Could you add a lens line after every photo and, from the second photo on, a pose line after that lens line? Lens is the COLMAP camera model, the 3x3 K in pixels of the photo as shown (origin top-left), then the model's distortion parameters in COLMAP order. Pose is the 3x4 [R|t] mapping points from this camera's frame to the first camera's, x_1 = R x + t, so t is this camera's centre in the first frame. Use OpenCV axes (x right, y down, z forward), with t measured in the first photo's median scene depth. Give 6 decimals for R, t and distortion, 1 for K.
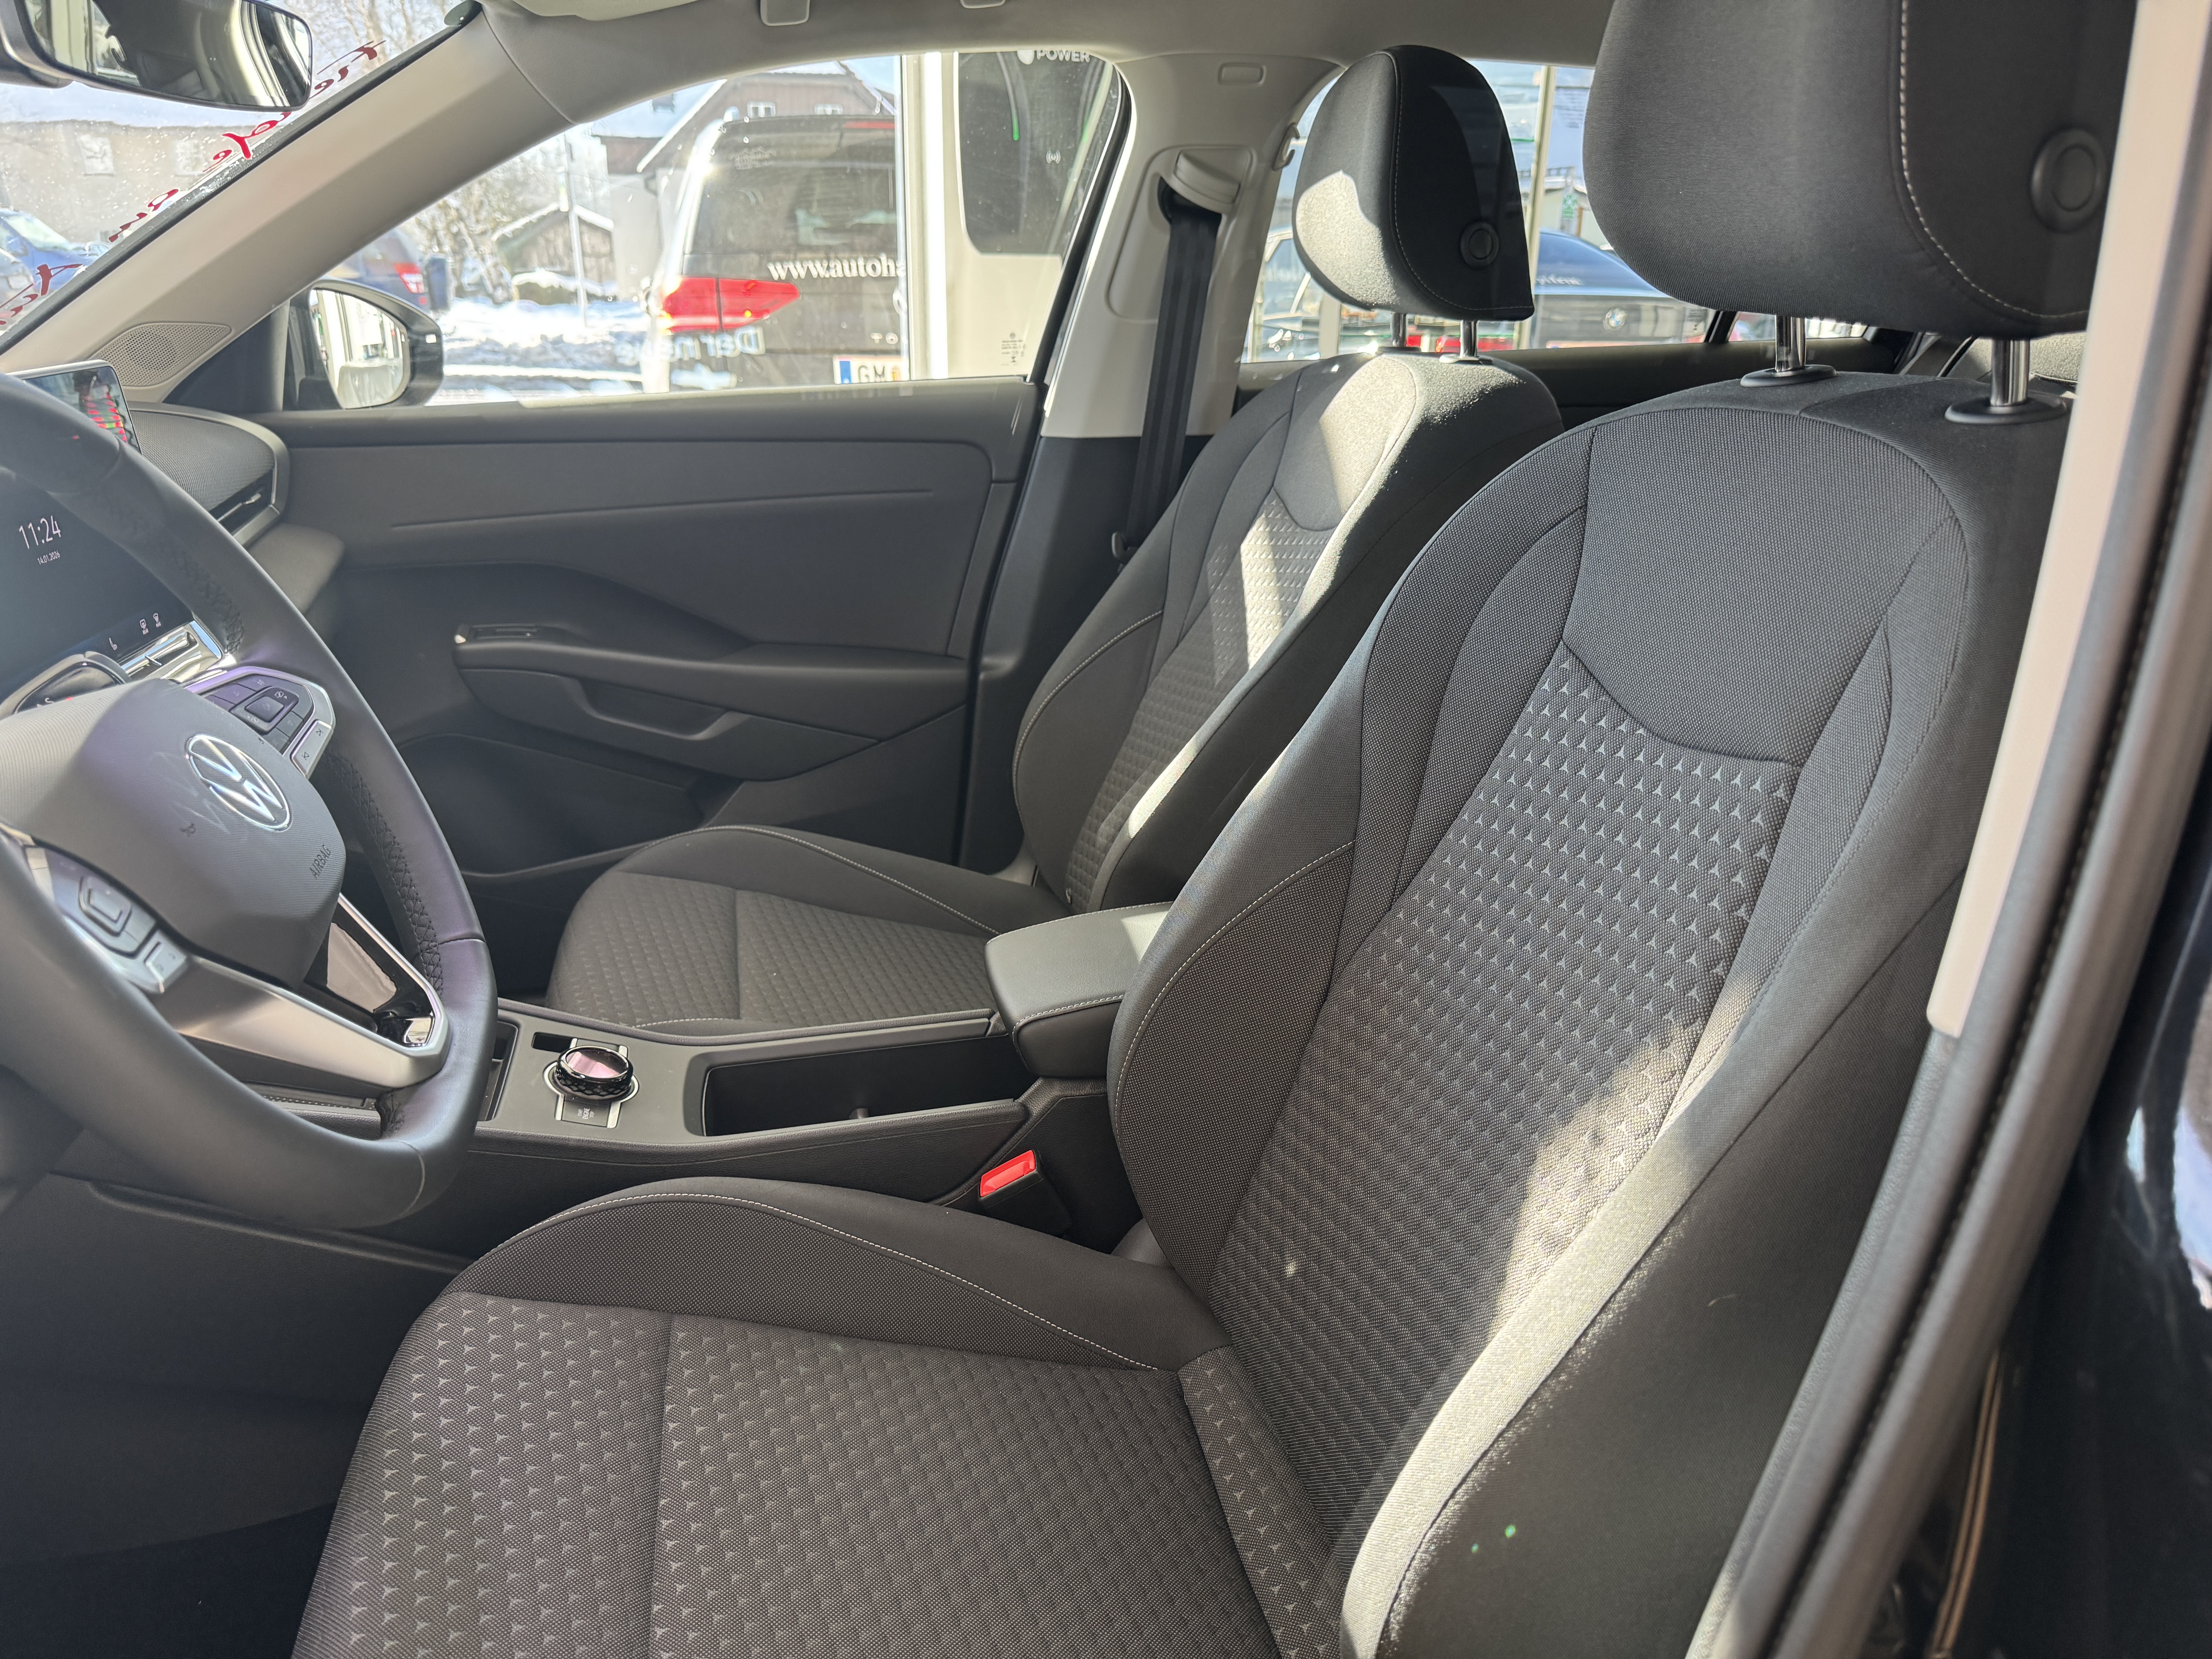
lens RADIAL K [[1547.9, 0, 1101.9], [0, 1547.9, 820.5], [0, 0, 1]] dist [-0.005914, -0.020826]
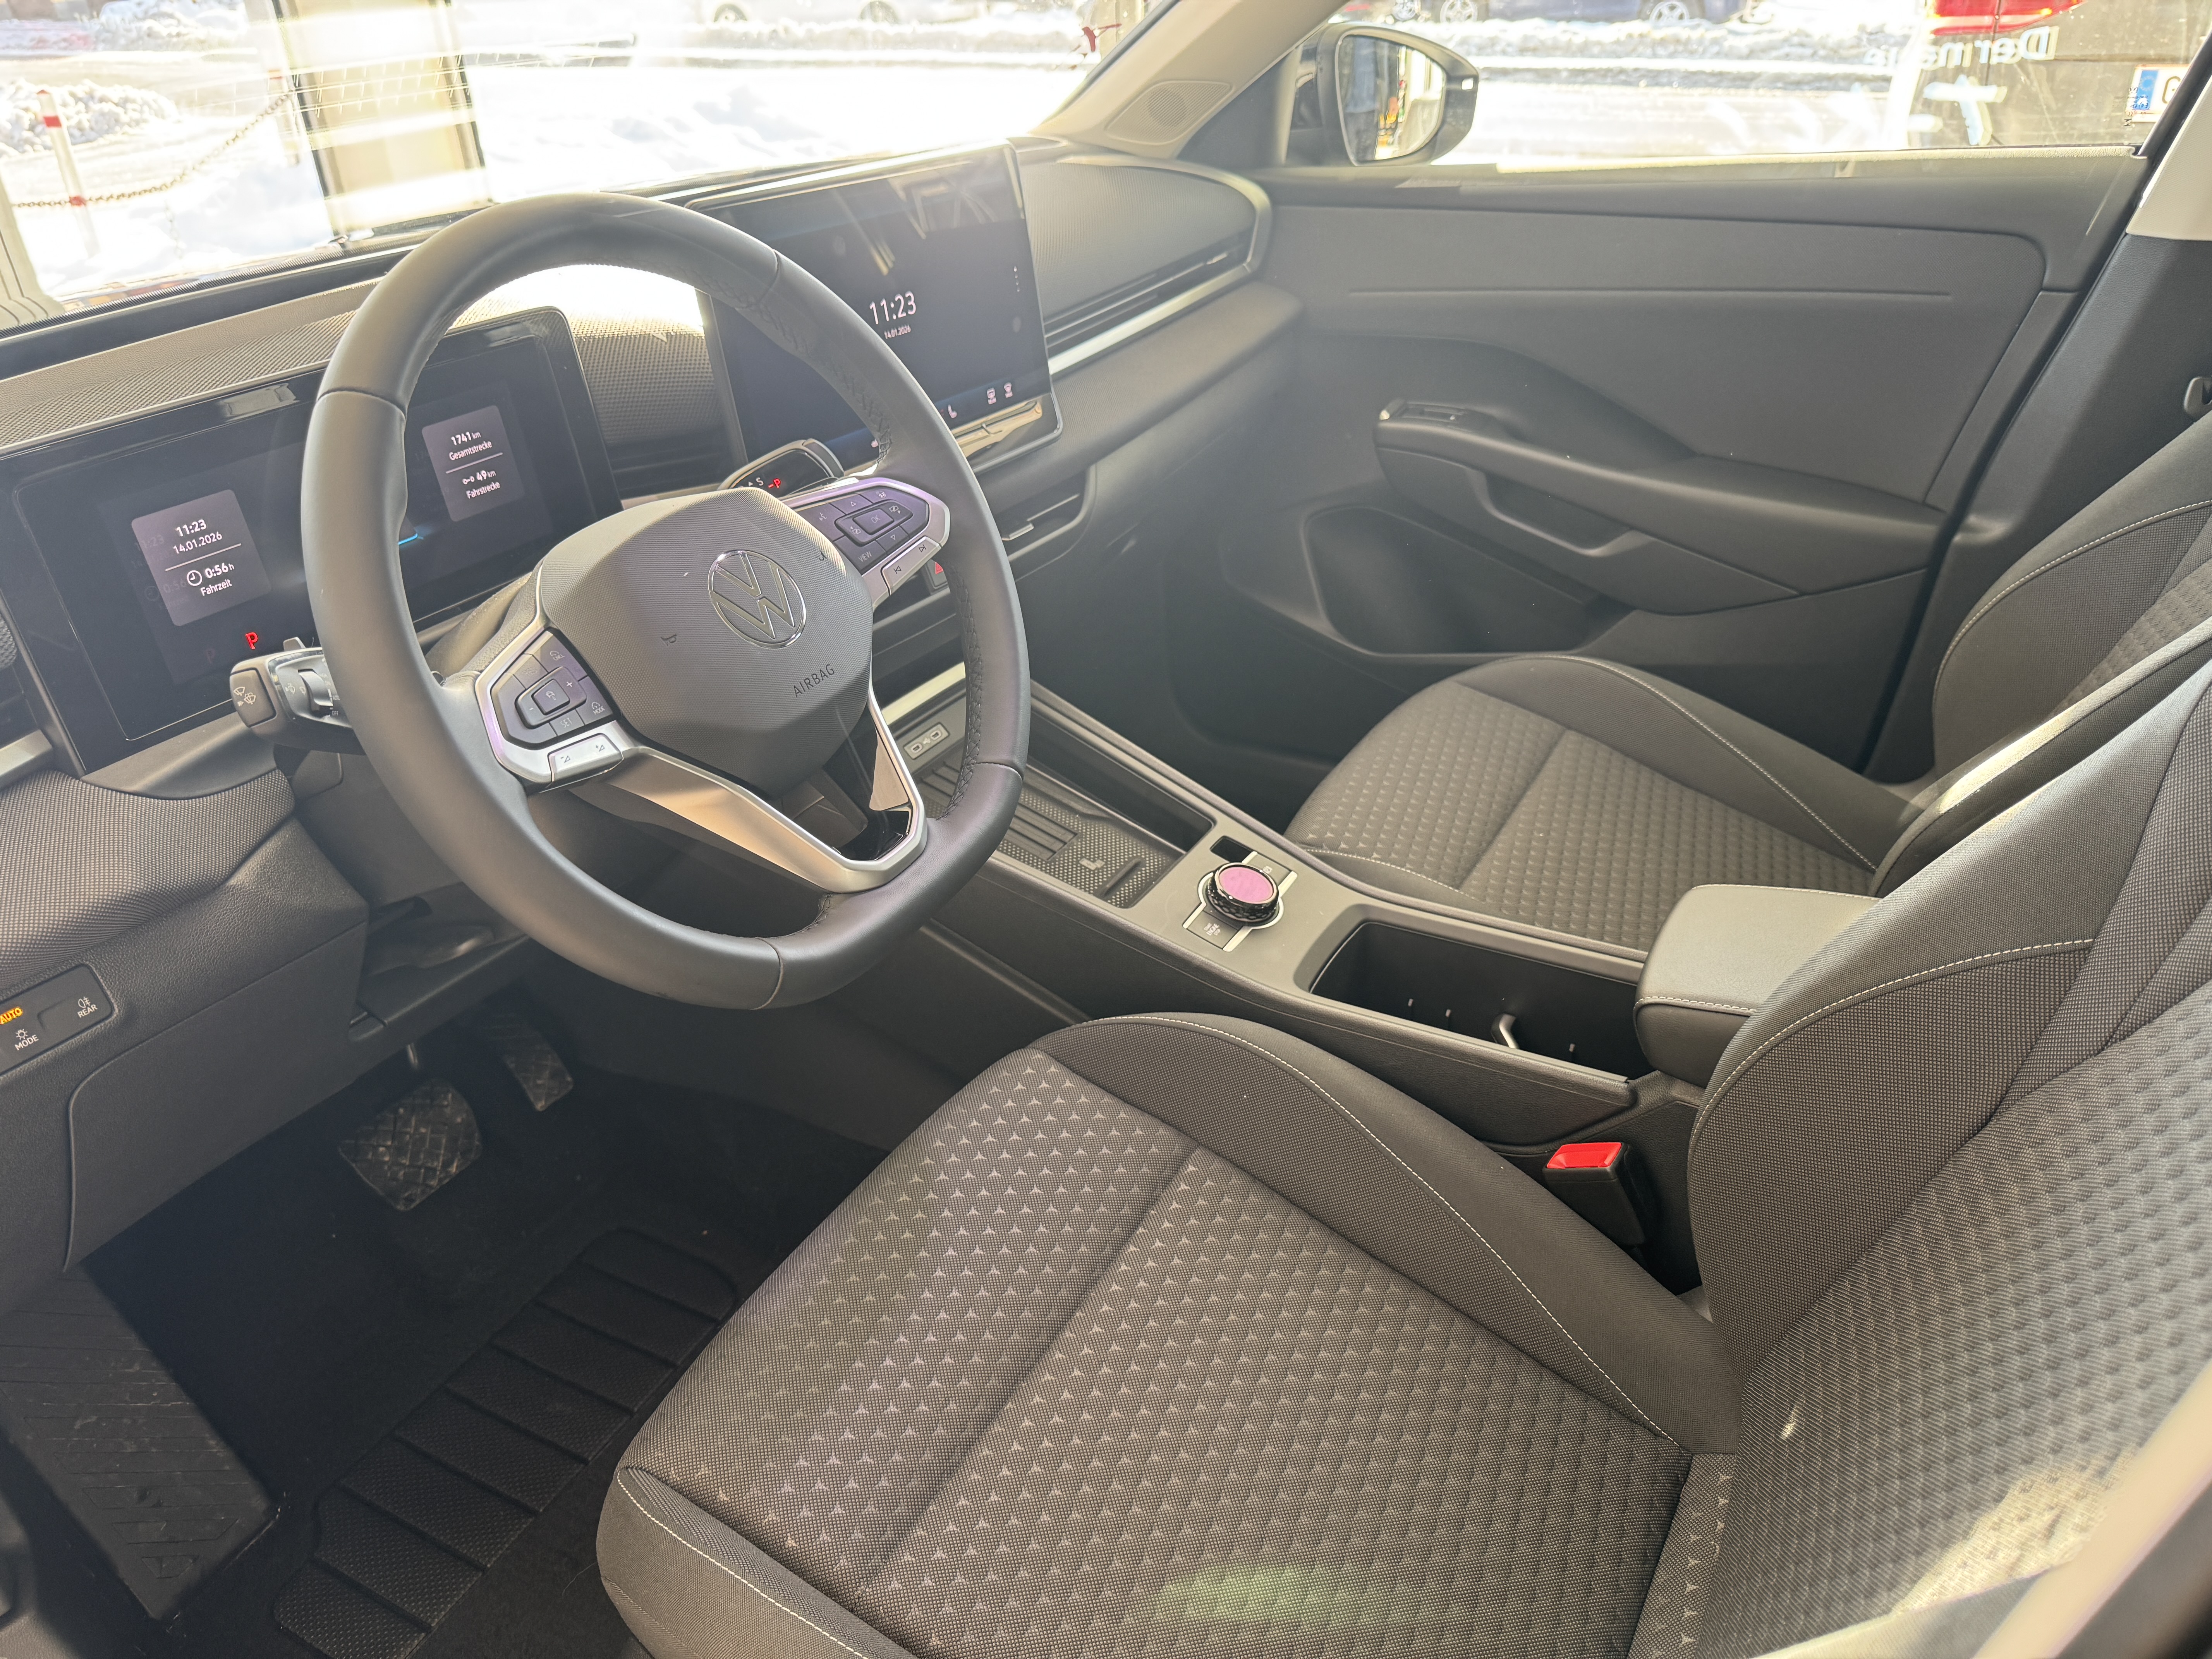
lens RADIAL K [[1547.9, 0, 1093.7], [0, 1547.9, 827.5], [0, 0, 1]] dist [-0.005914, -0.020826]
pose [[0.730480, 0.289677, -0.618454, 0.139972], [-0.176908, 0.954936, 0.238329, -0.066221], [0.659623, -0.064685, 0.748808, 0.111073]]
